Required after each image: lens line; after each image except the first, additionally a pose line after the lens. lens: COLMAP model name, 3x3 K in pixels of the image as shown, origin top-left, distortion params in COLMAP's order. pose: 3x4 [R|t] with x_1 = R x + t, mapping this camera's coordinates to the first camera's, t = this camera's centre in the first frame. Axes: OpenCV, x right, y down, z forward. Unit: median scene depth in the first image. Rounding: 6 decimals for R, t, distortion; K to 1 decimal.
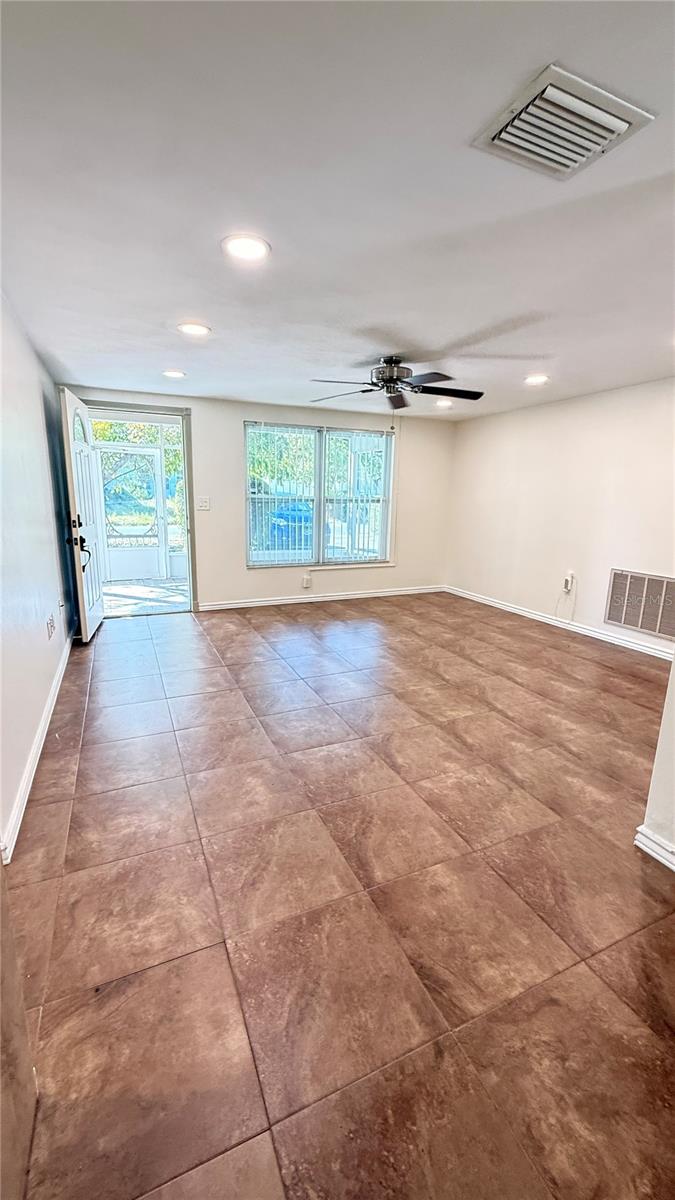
lens RADIAL K [[478.8, 0, 337.5], [0, 478.8, 600.0], [0, 0, 1]] dist [0.015989, -0.000007]
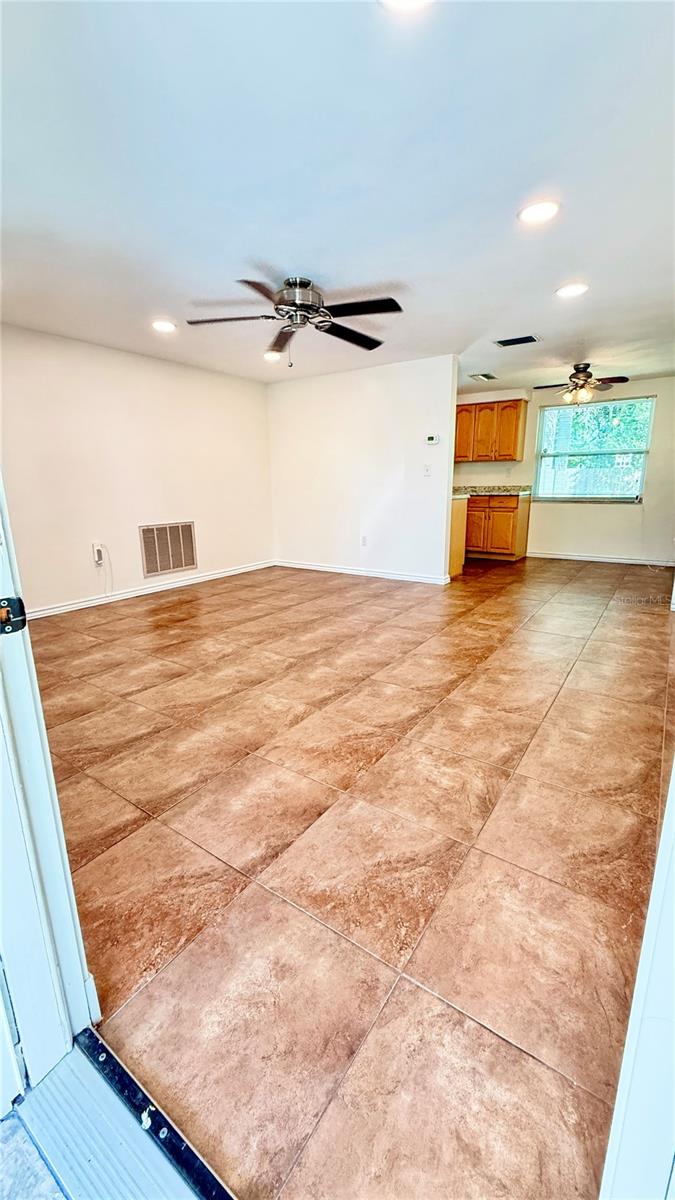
lens RADIAL K [[478.4, 0, 337.5], [0, 478.4, 600.0], [0, 0, 1]] dist [0.000268, -0.000190]
pose [[-0.513453, -0.217916, 0.829987, -0.785696], [0.190221, 0.914251, 0.357716, -0.292021], [-0.836769, 0.341552, -0.427973, 1.577569]]
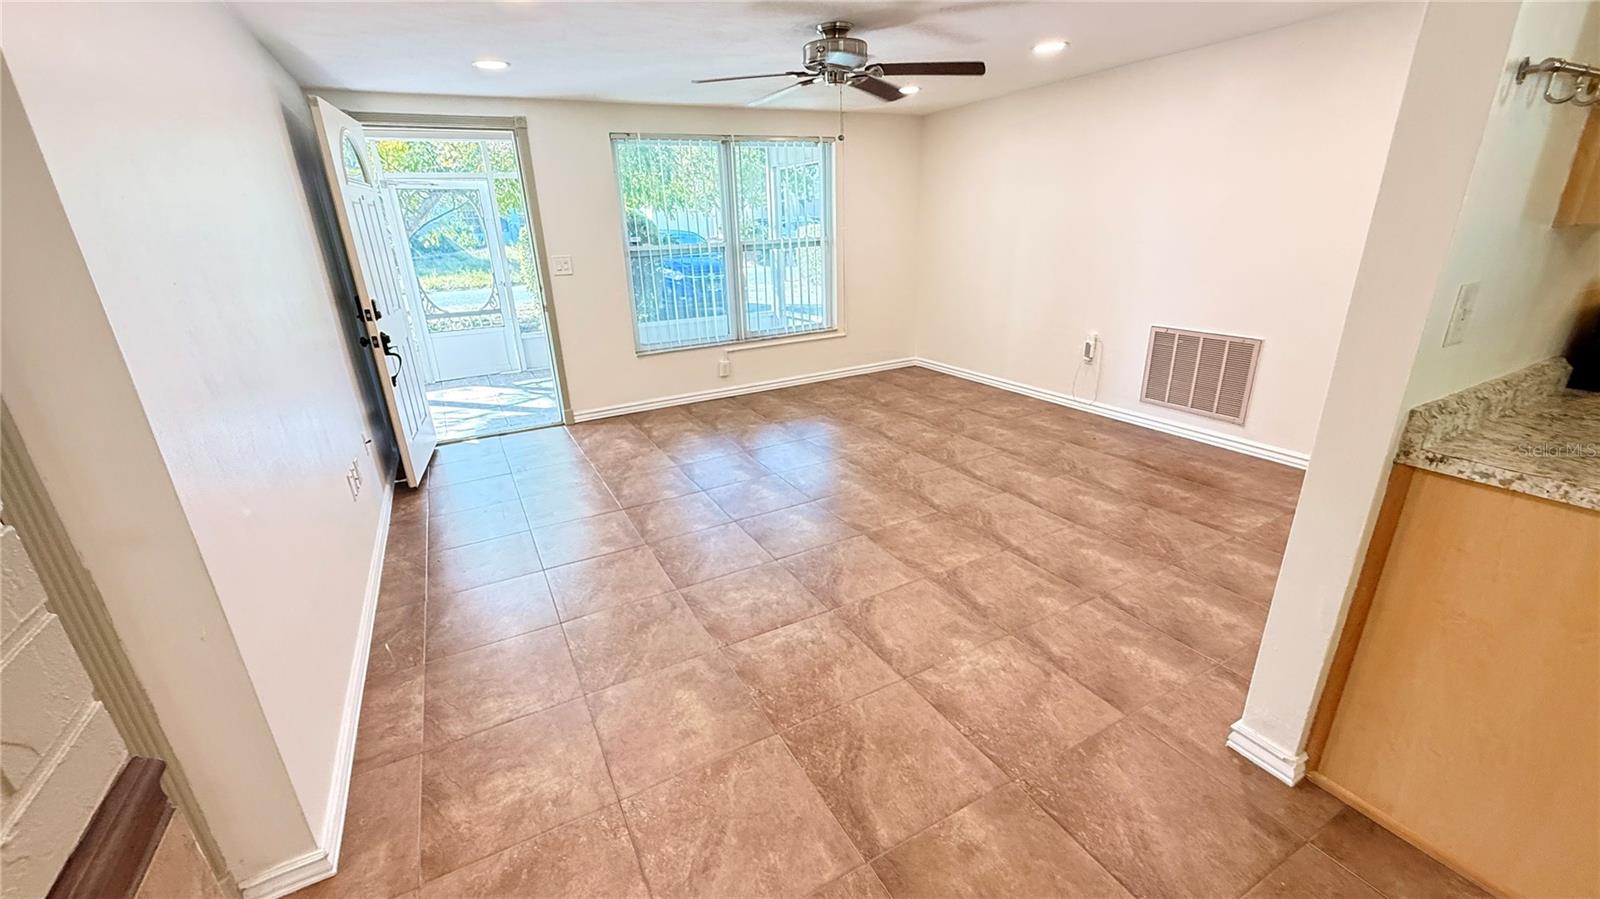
lens RADIAL K [[638.4, 0, 796.0], [0, 638.4, 454.5], [0, 0, 1]] dist [0.015989, -0.000007]
pose [[0.996035, -0.075904, 0.046399, -0.022370], [0.069051, 0.988474, 0.134728, -0.057759], [-0.056091, -0.130990, 0.989796, 0.083093]]
